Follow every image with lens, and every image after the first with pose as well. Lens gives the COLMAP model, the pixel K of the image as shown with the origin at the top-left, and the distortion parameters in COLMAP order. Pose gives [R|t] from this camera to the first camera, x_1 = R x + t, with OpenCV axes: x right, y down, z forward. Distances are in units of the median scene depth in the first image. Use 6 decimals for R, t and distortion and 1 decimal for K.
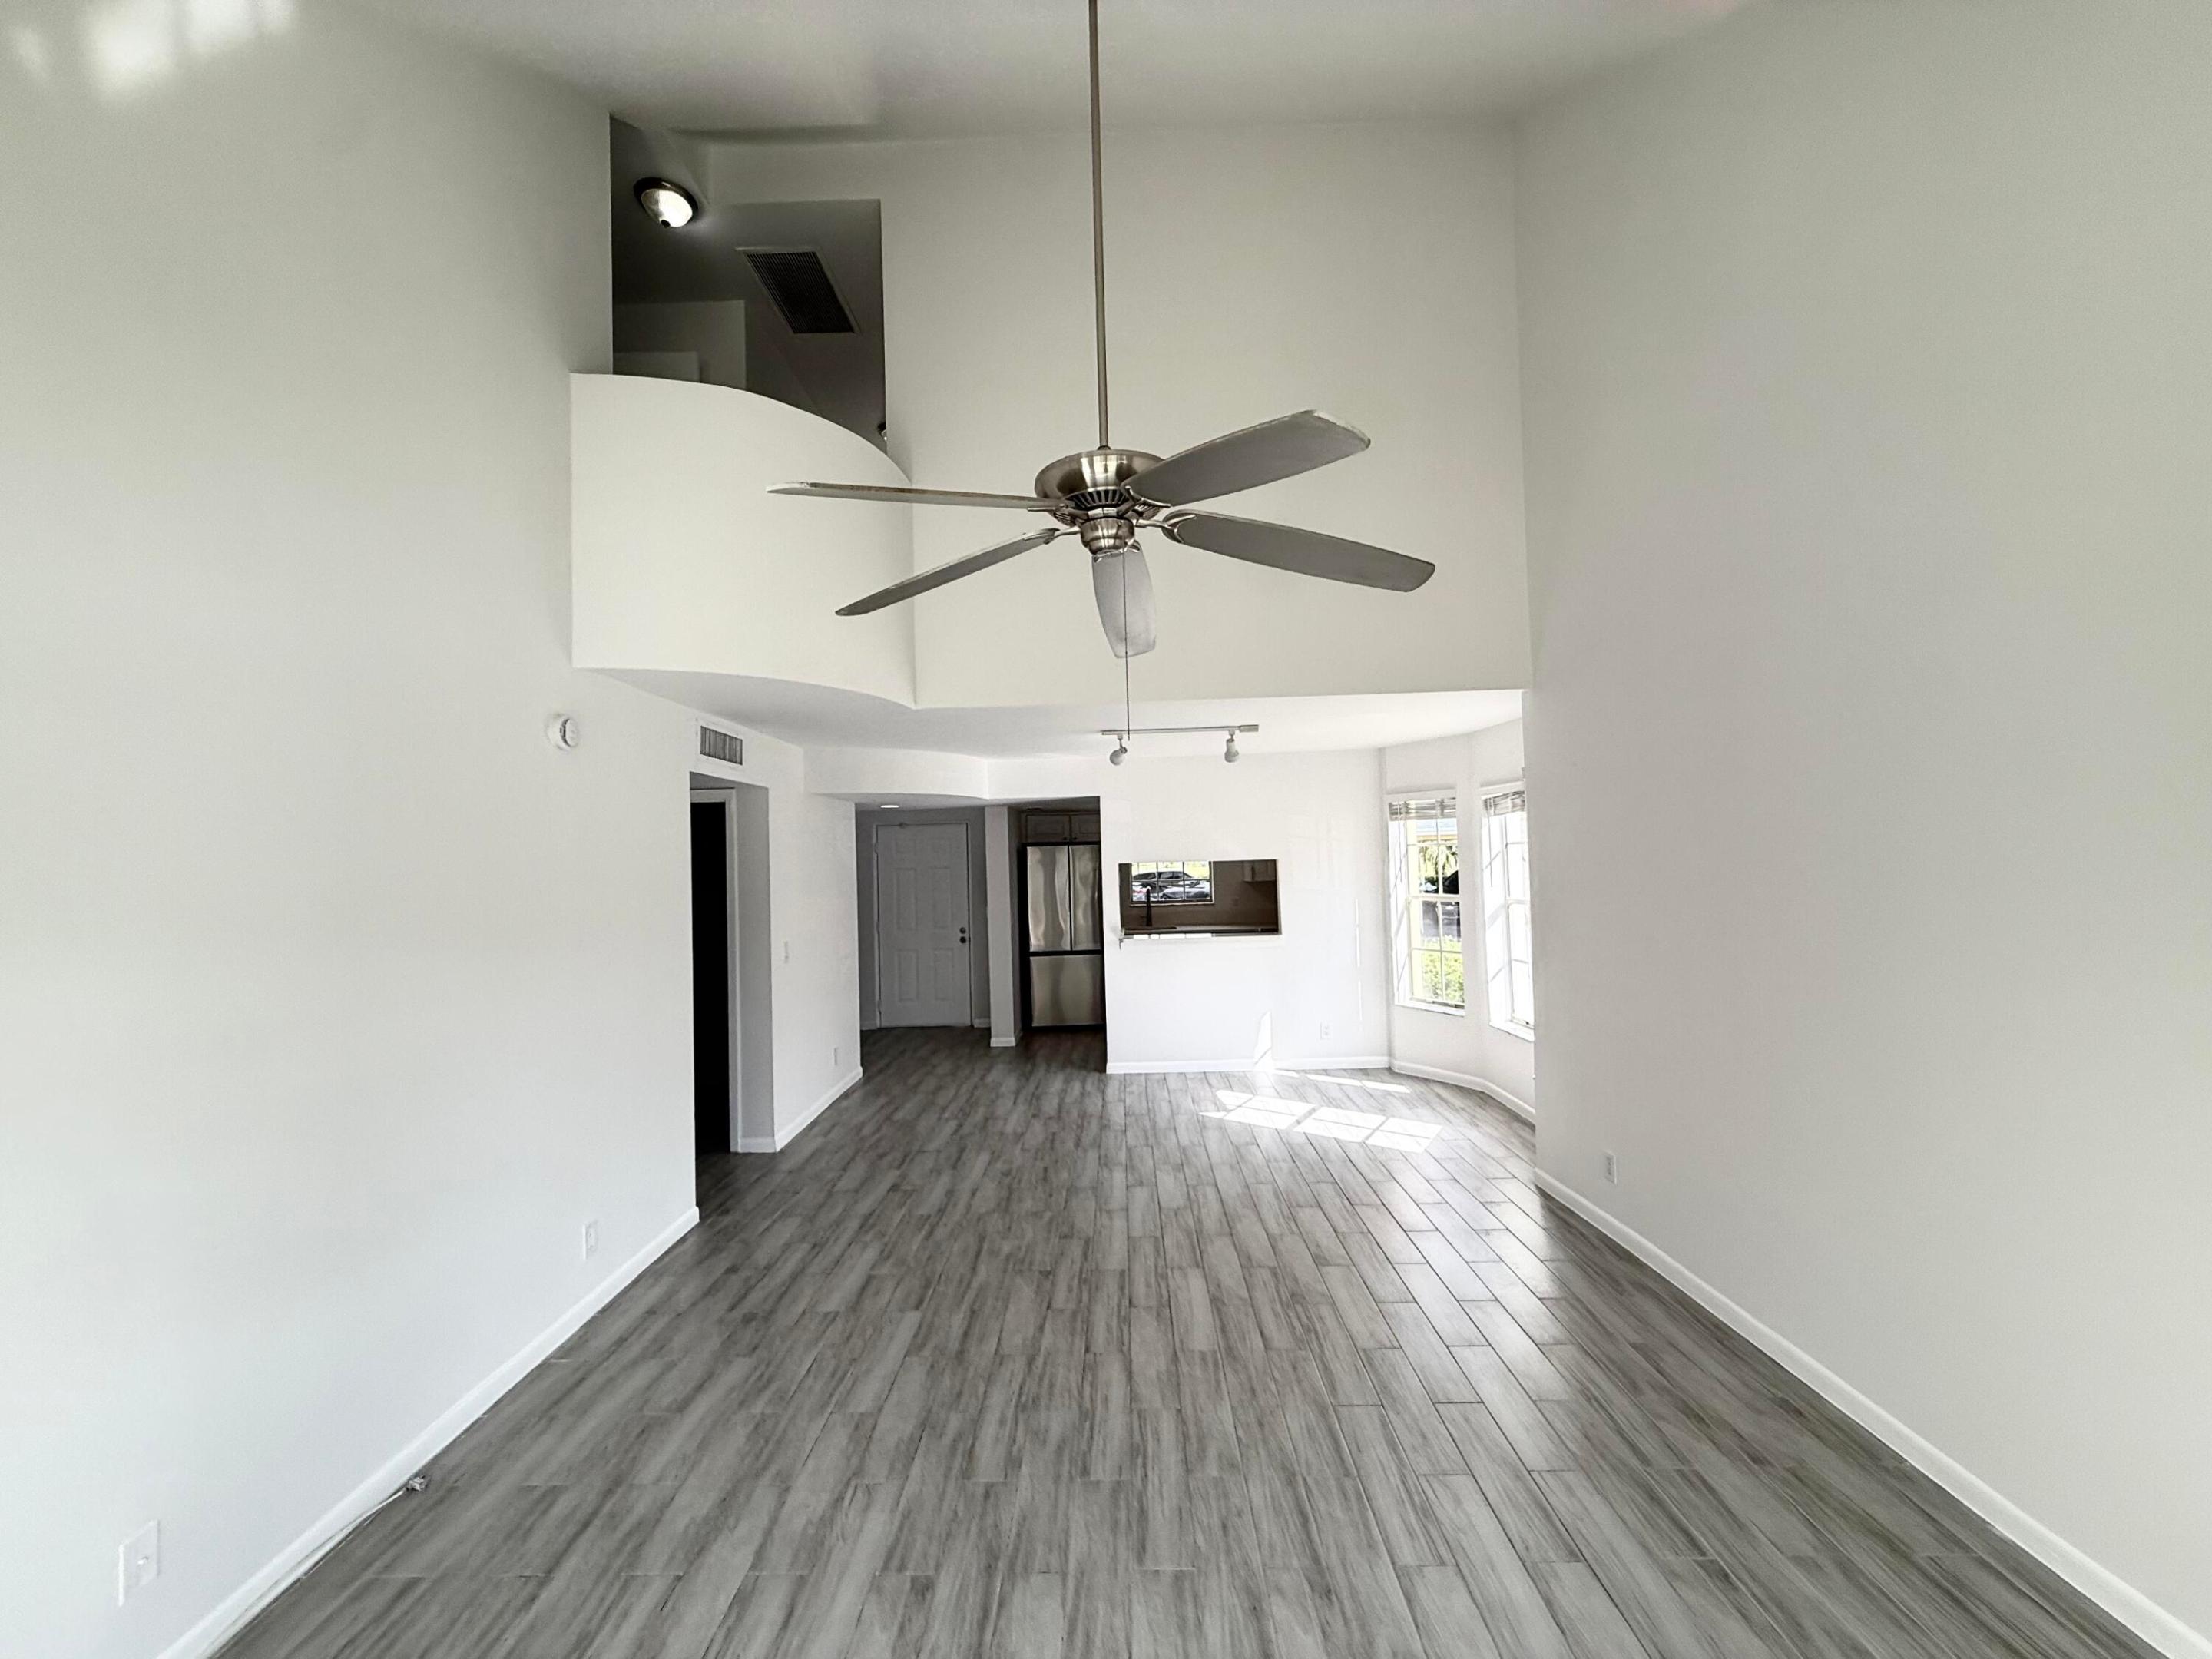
lens RADIAL K [[879.5, 0, 1100.7], [0, 879.5, 828.4], [0, 0, 1]] dist [0.001375, 0.000351]
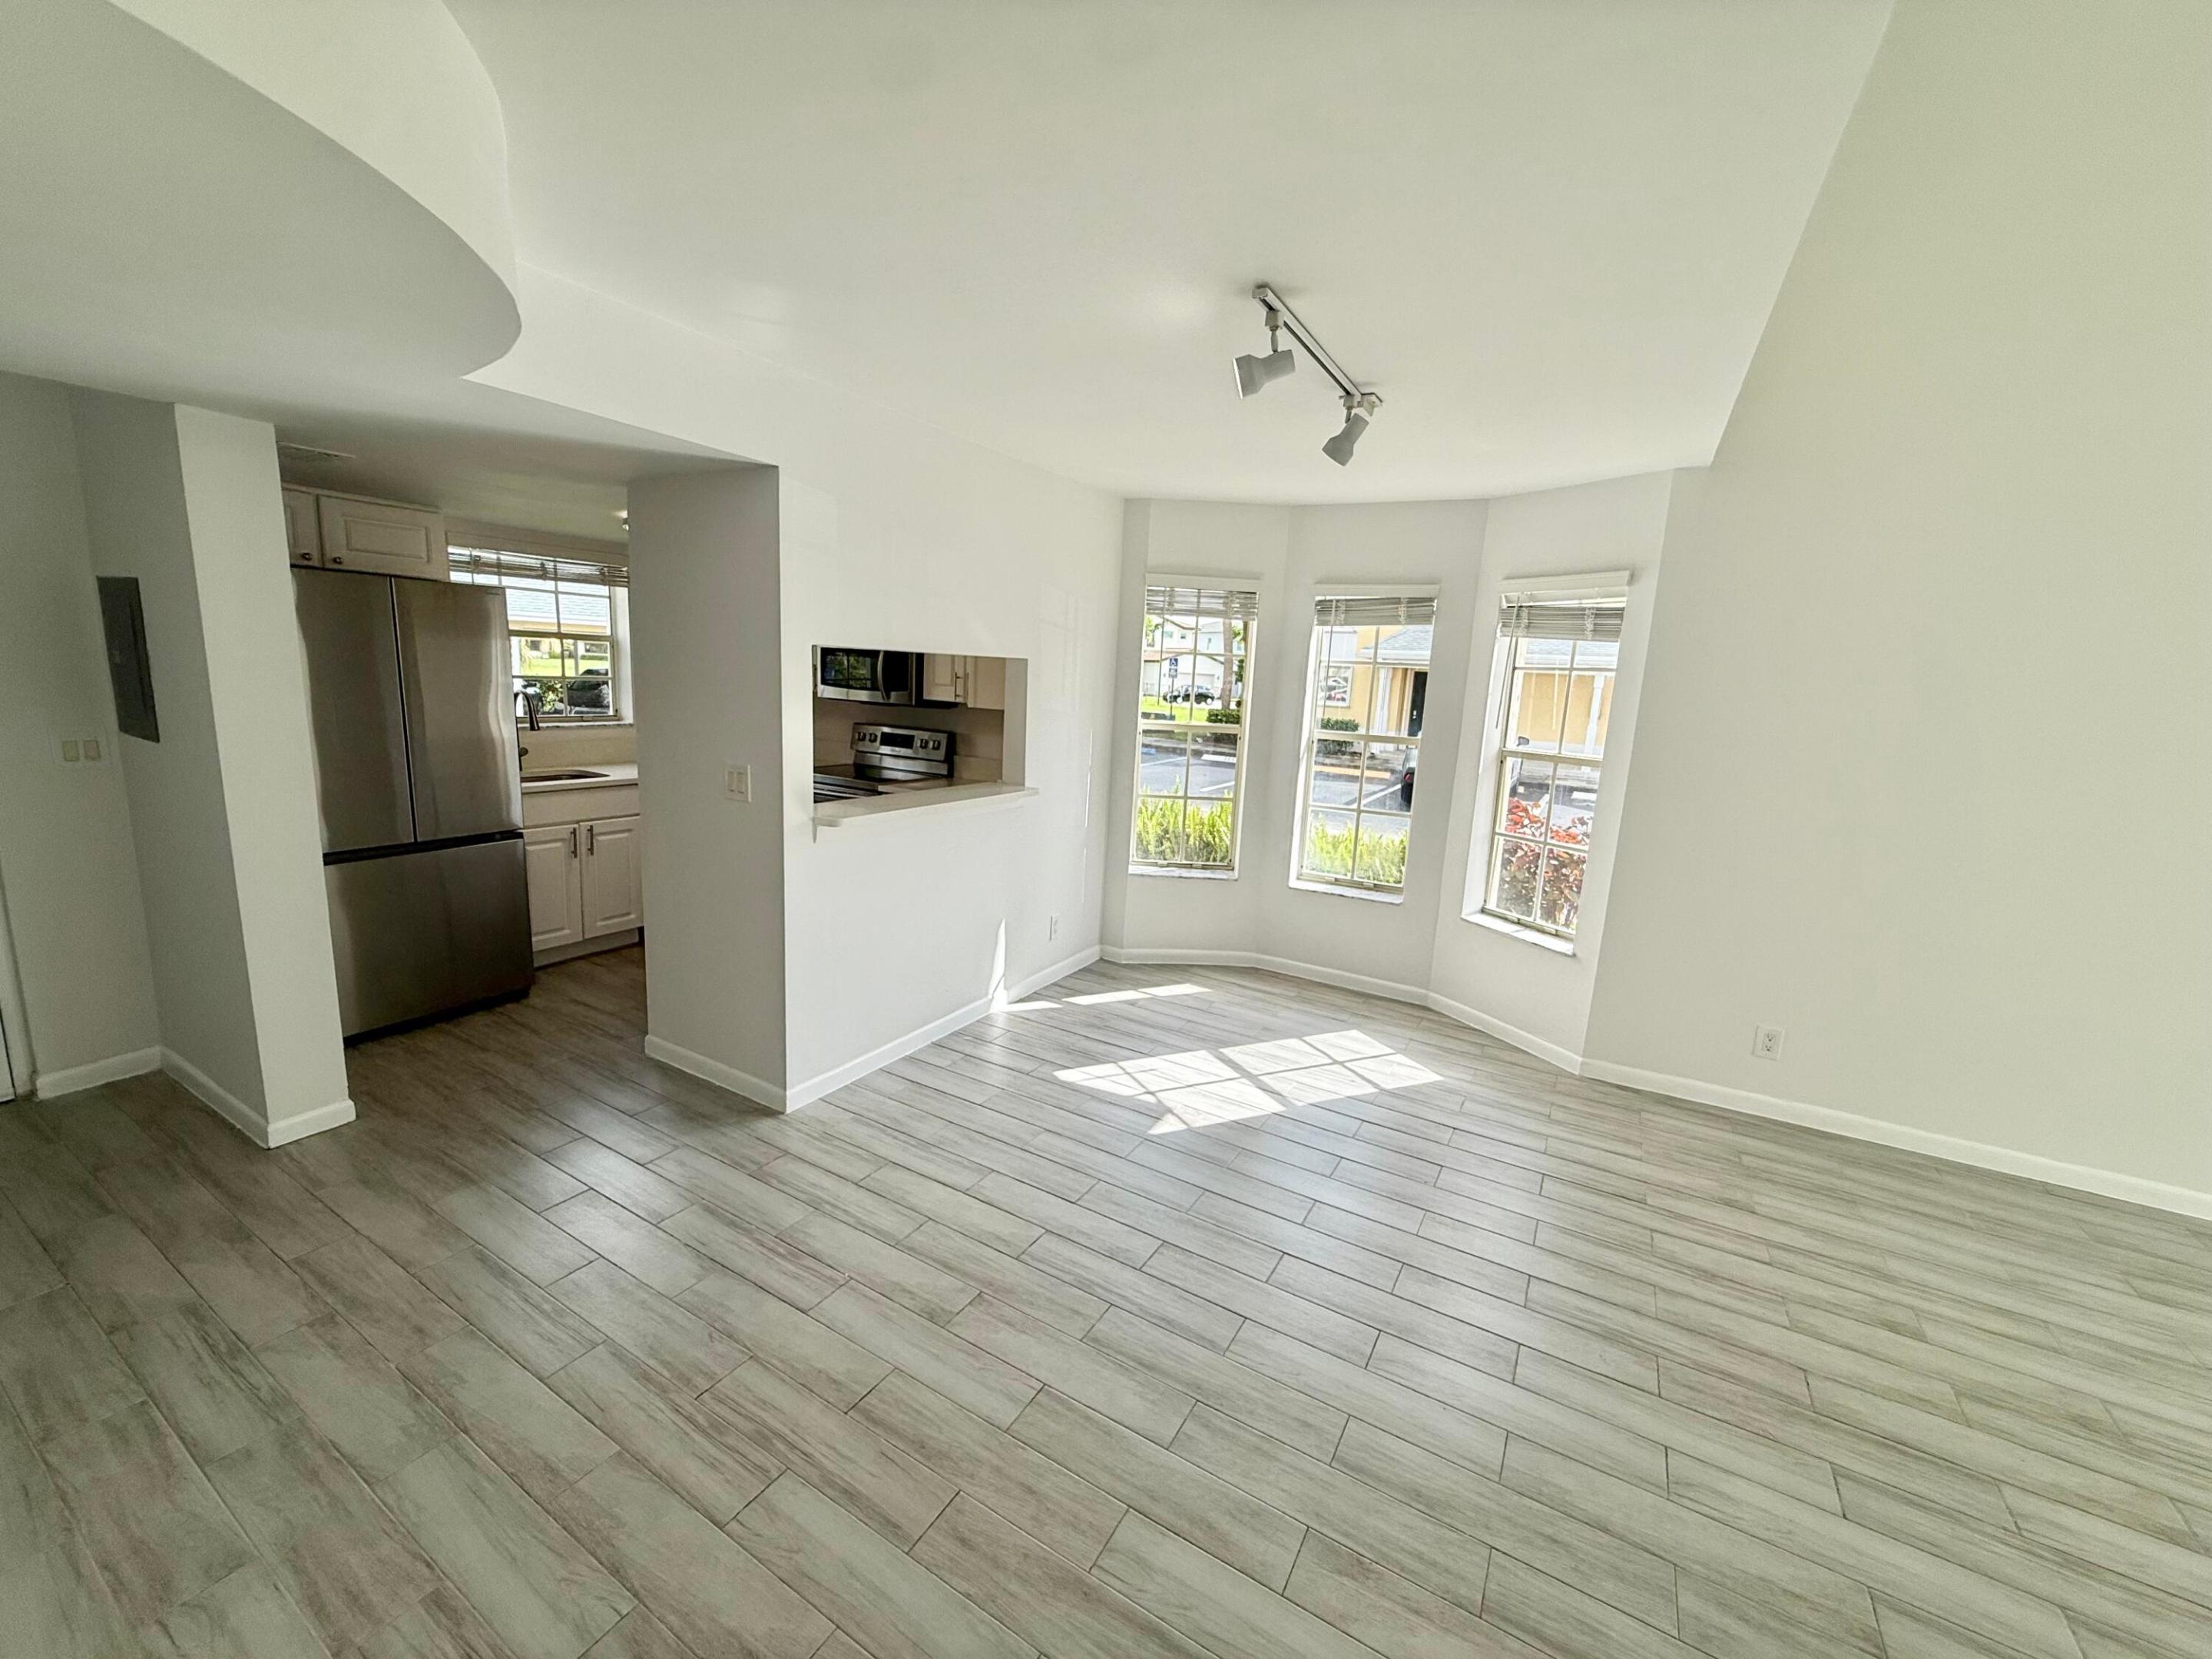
lens RADIAL K [[879.5, 0, 1099.6], [0, 879.5, 838.6], [0, 0, 1]] dist [0.001375, 0.000351]
pose [[0.490531, -0.111469, 0.864265, -0.513619], [-0.092846, 0.979454, 0.179022, 0.077040], [-0.866463, -0.168059, 0.470104, 1.186491]]
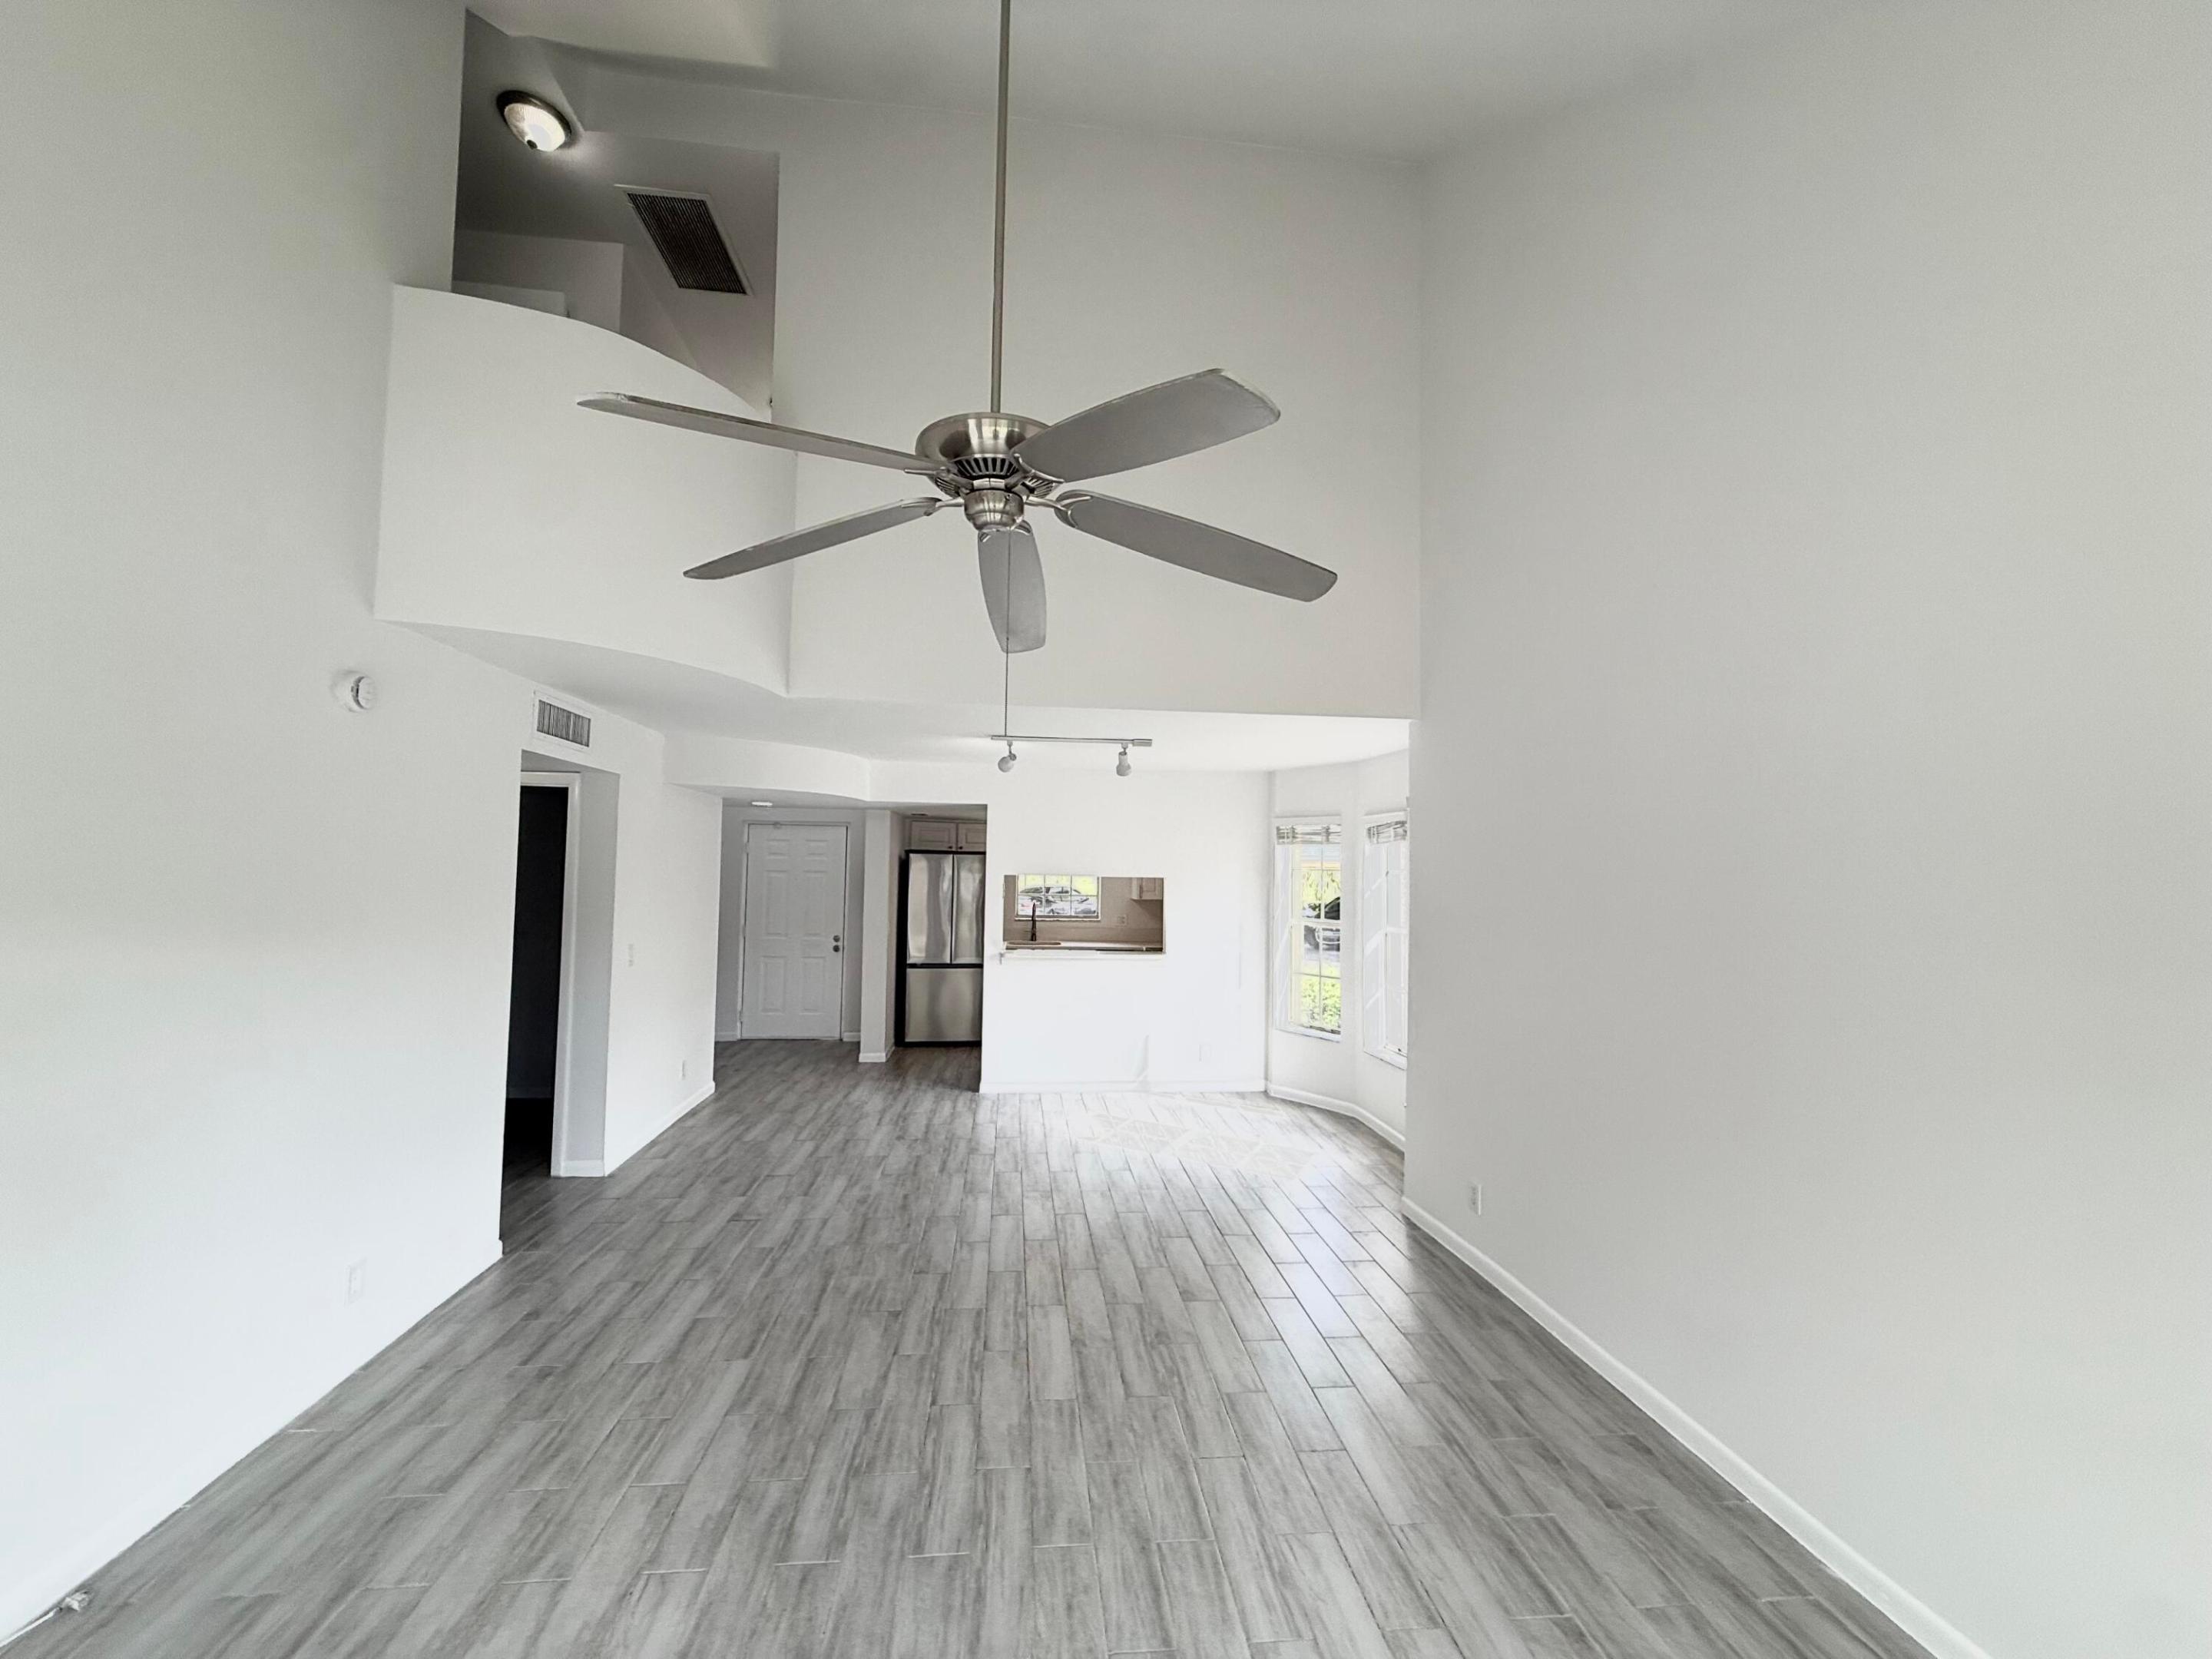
lens RADIAL K [[879.5, 0, 1098.3], [0, 879.5, 830.1], [0, 0, 1]] dist [0.001375, 0.000351]
pose [[0.991746, 0.050417, 0.117887, 0.013148], [-0.048665, 0.998658, -0.017697, 0.004797], [-0.118621, 0.011814, 0.992869, 0.048724]]
